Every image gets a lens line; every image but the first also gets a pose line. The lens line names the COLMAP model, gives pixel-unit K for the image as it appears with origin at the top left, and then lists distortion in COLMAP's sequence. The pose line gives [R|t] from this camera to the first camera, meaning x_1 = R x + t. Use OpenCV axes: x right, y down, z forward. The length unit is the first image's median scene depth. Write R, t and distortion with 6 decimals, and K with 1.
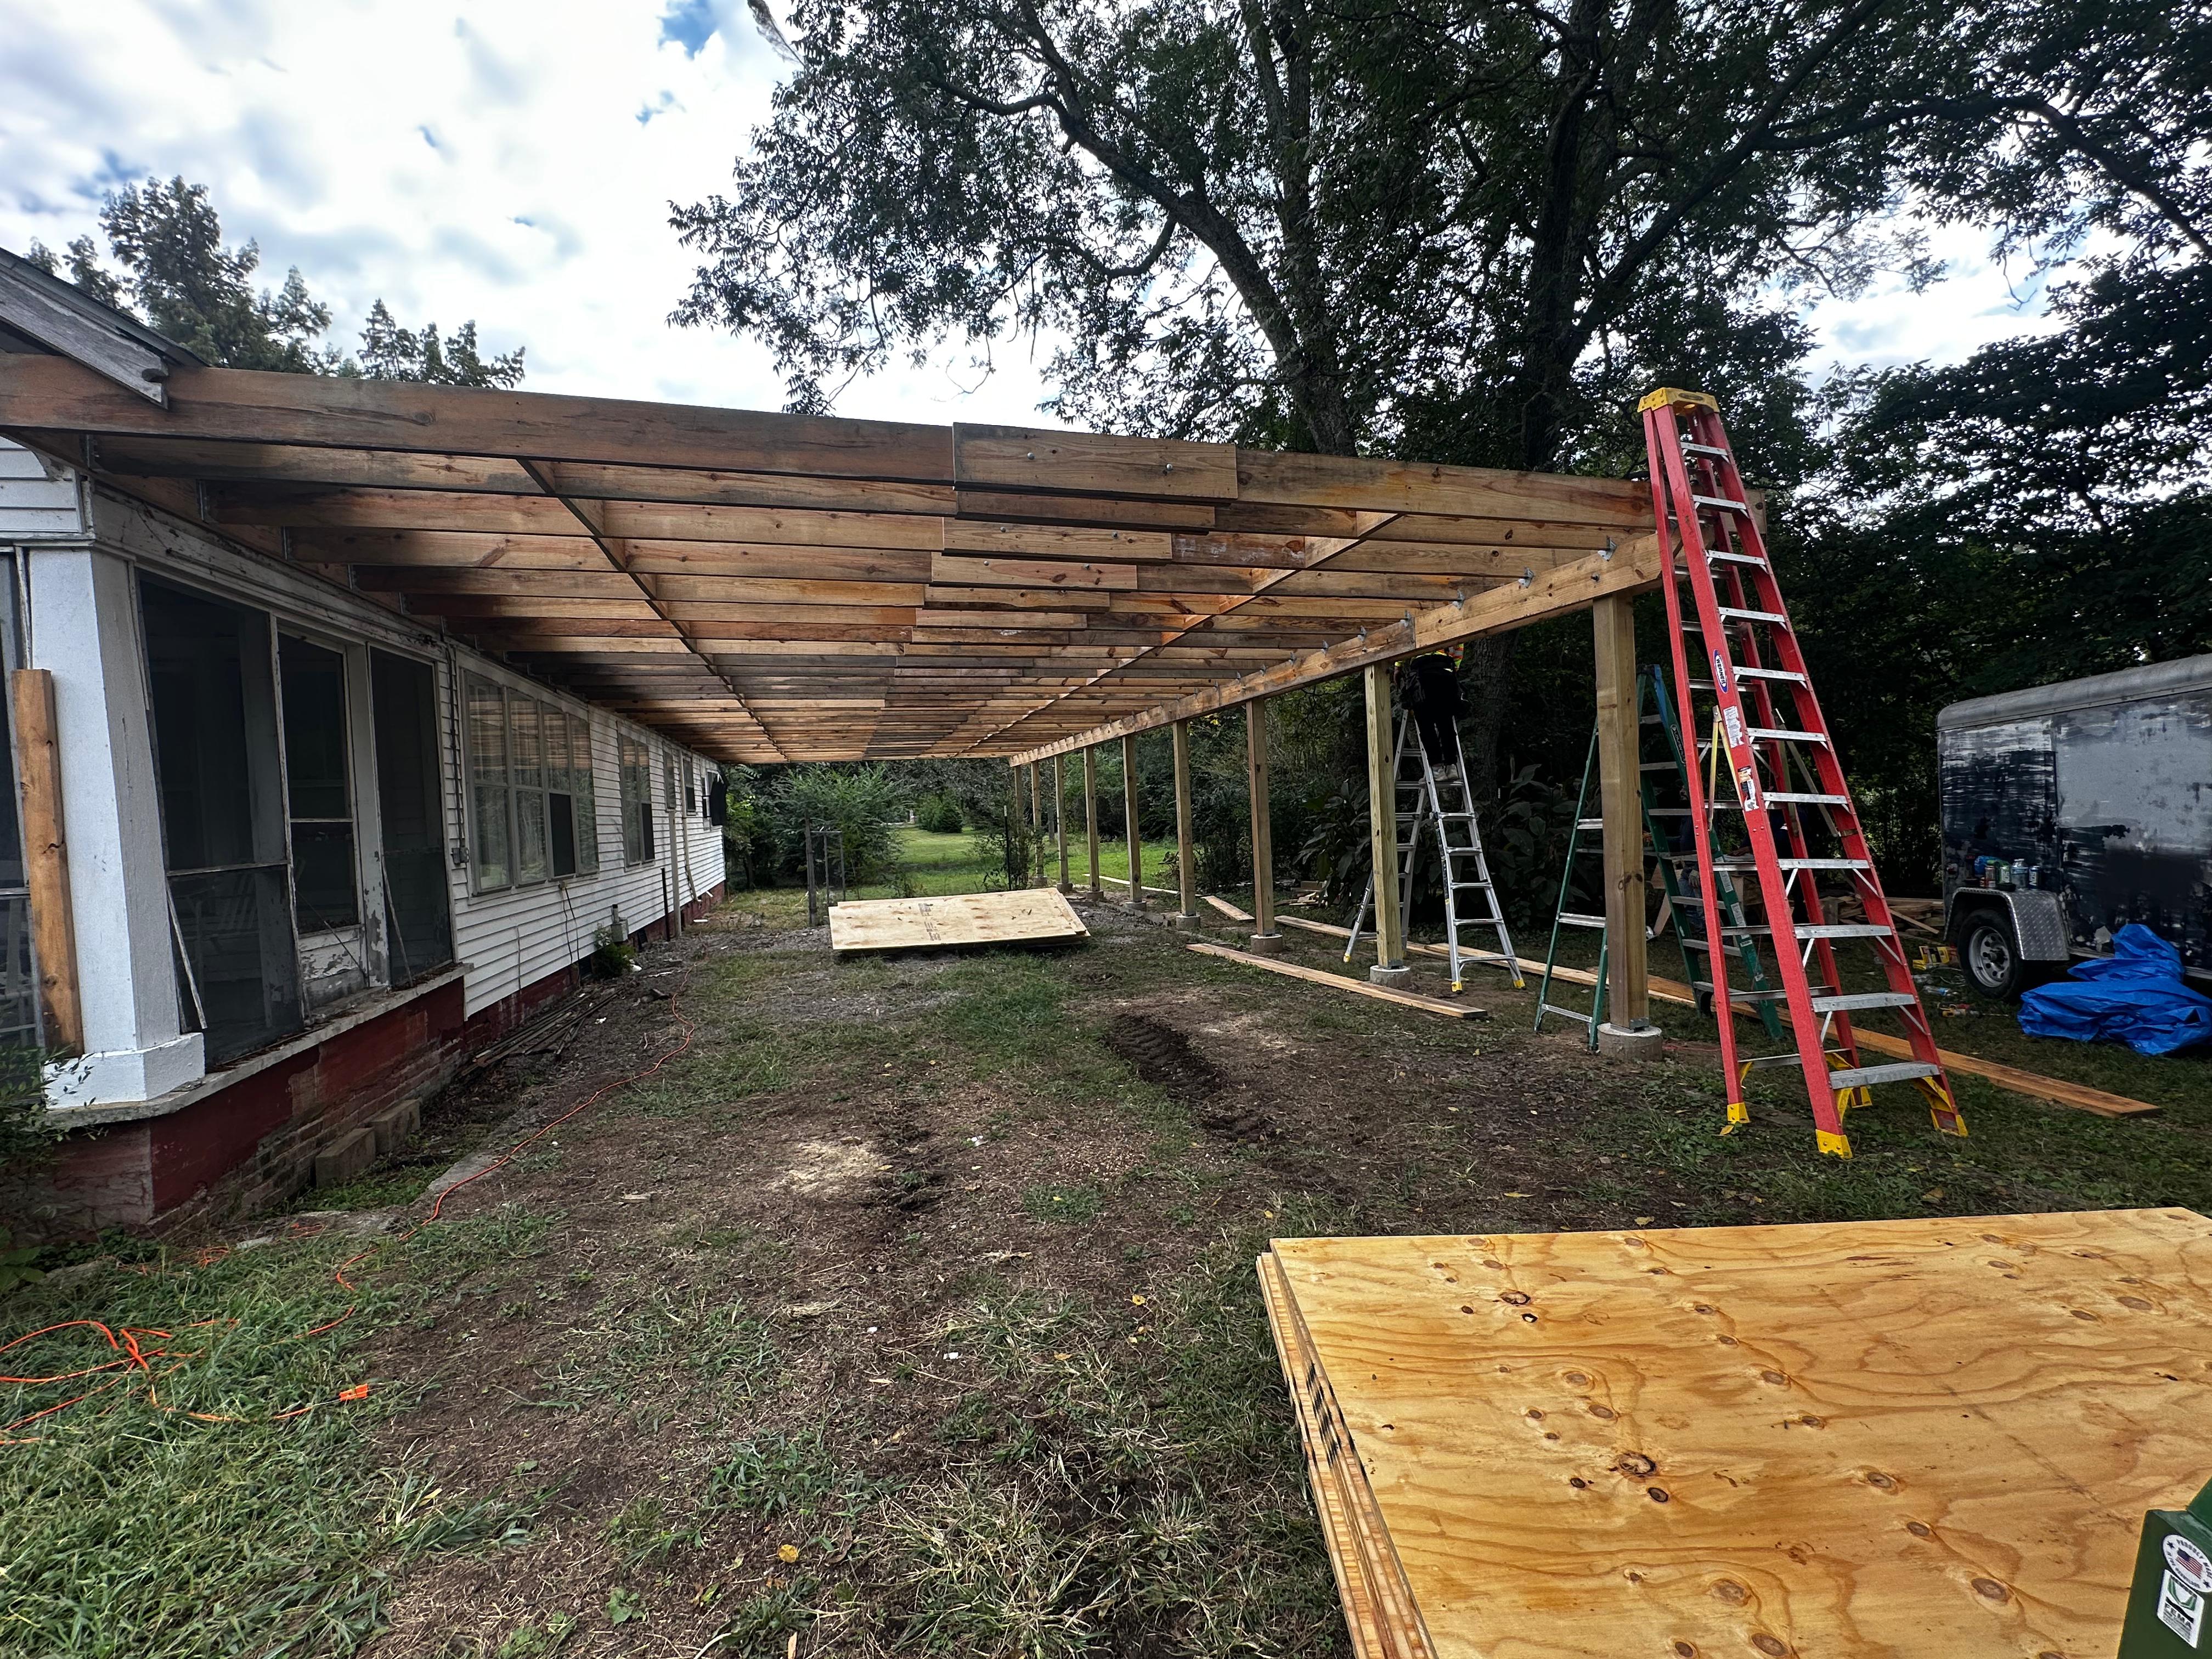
lens RADIAL K [[913.1, 0, 1100.8], [0, 913.1, 836.5], [0, 0, 1]] dist [-0.002582, -0.000135]
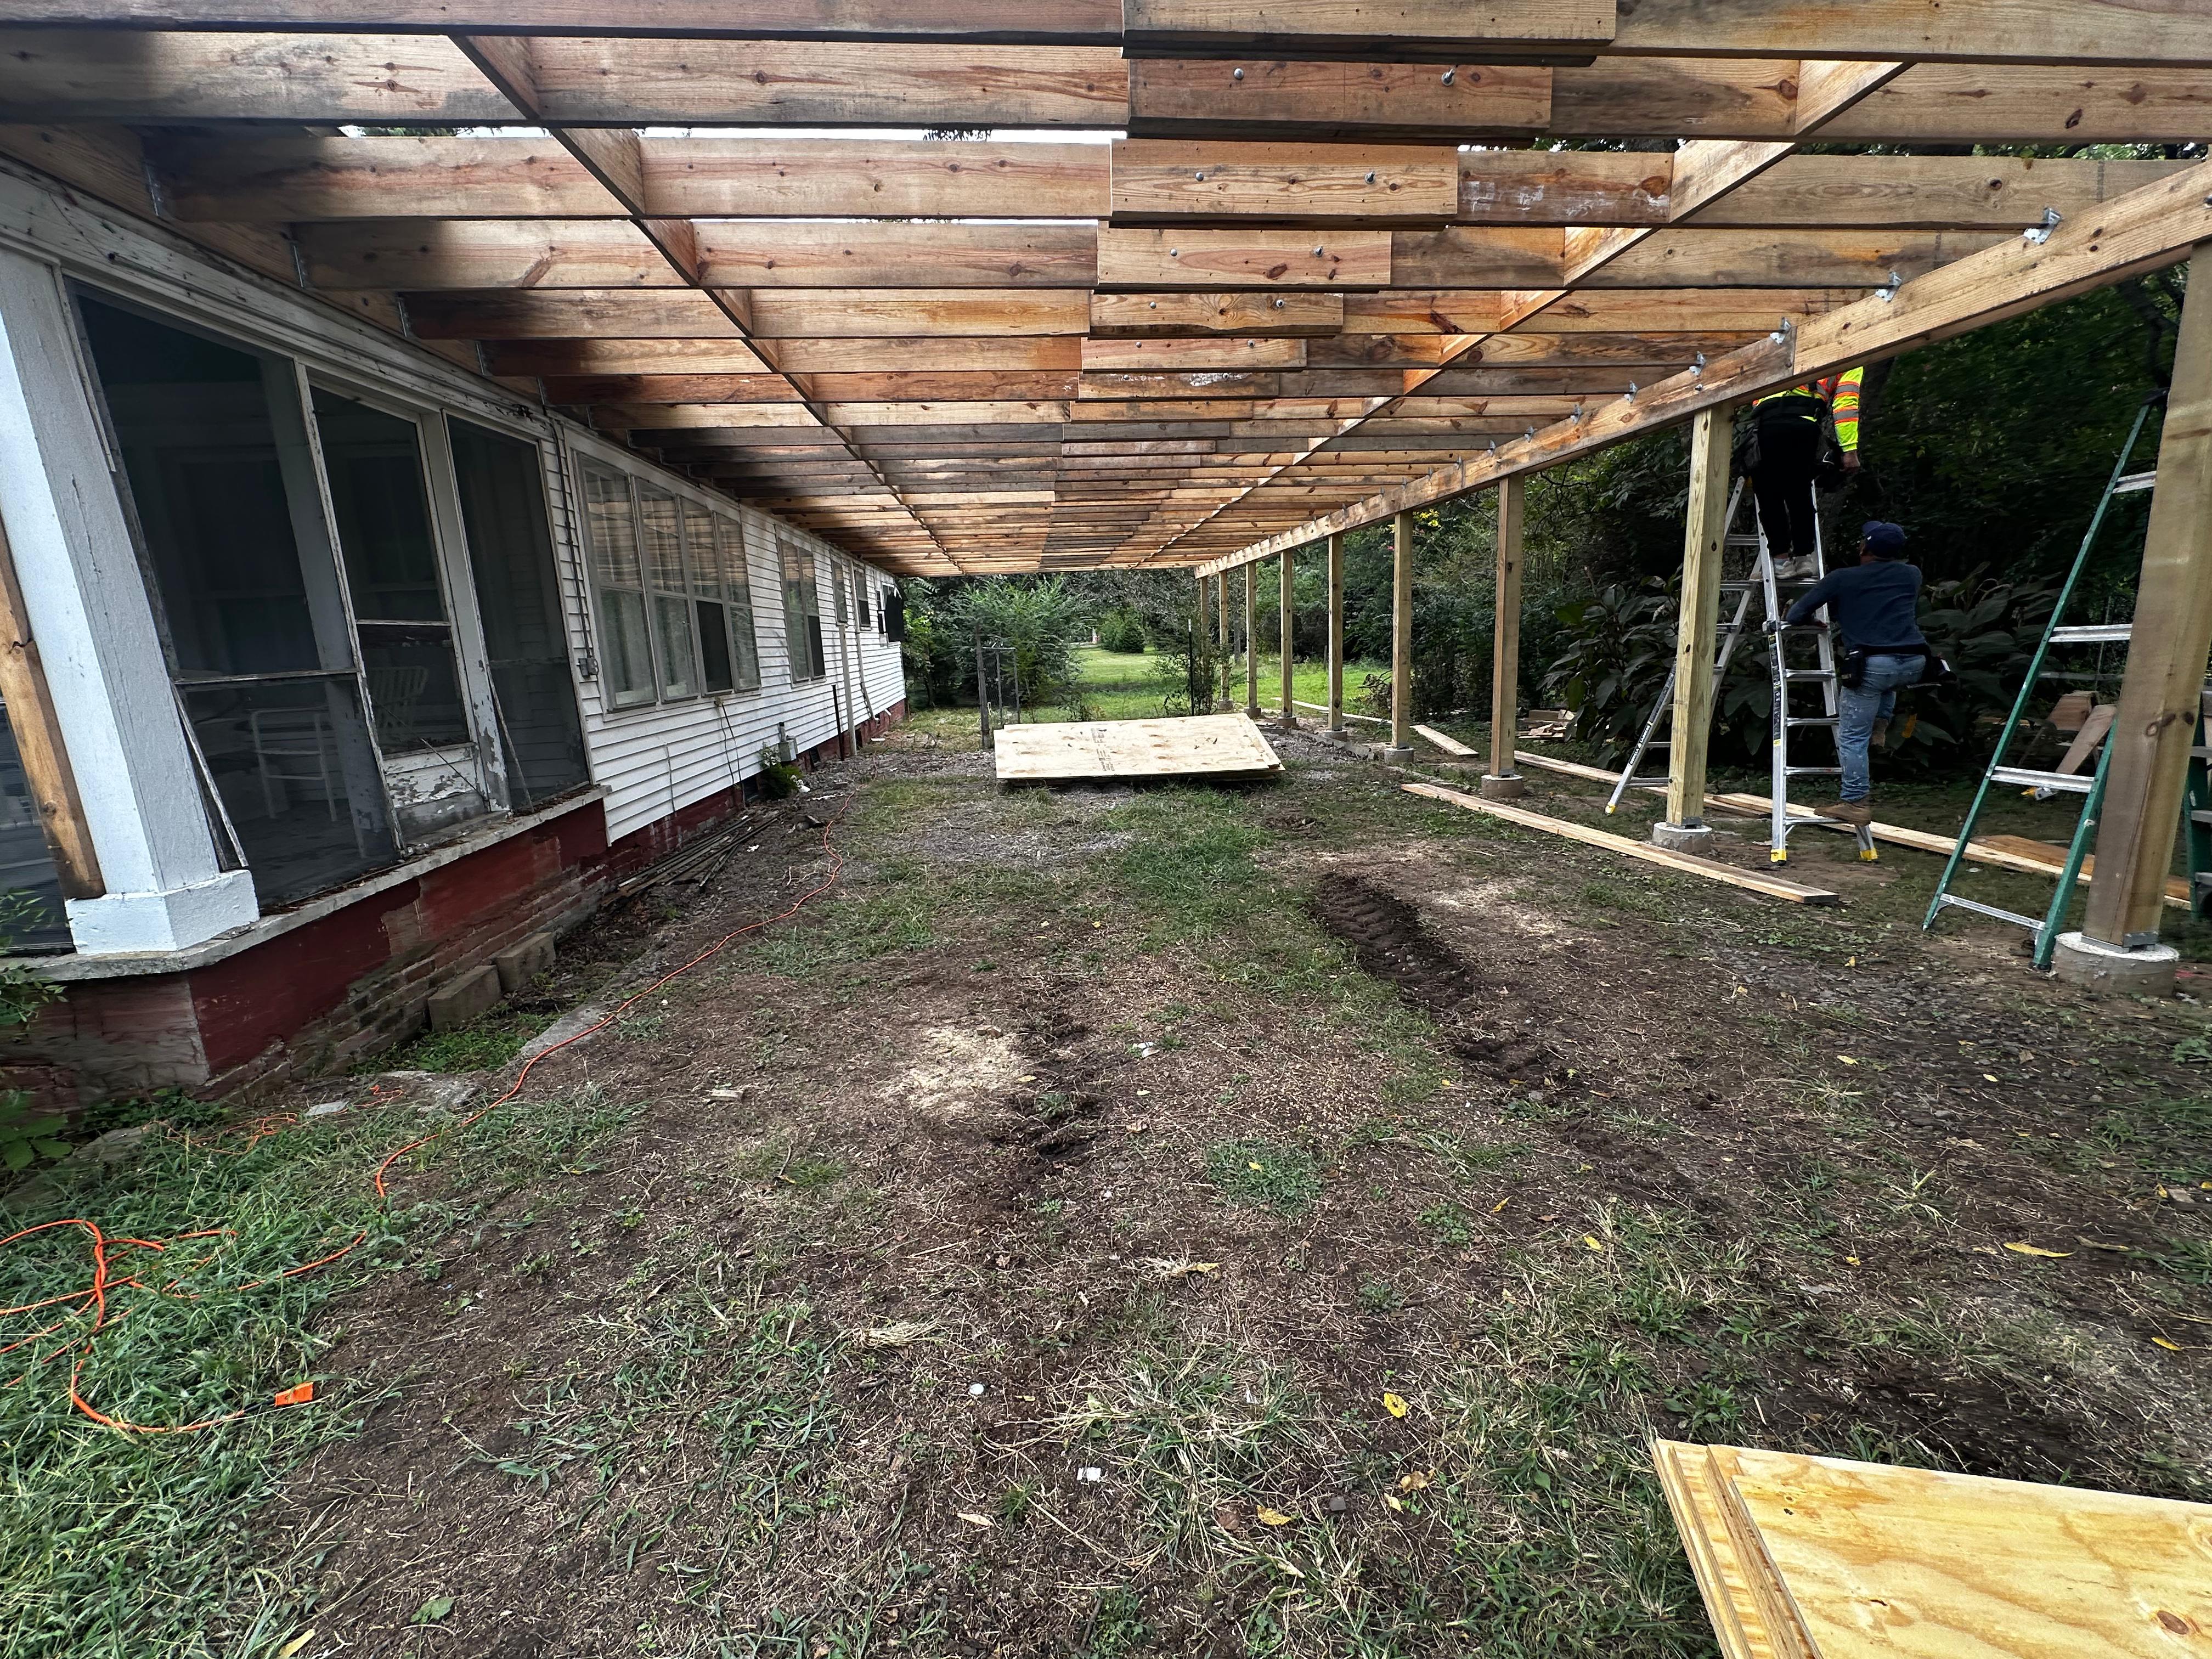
lens RADIAL K [[913.1, 0, 1104.5], [0, 913.1, 827.8], [0, 0, 1]] dist [-0.002582, -0.000135]
pose [[0.981212, 0.042373, -0.188223, -0.029364], [-0.007227, 0.982972, 0.183613, 0.010123], [0.192798, -0.178803, 0.964810, 0.254464]]
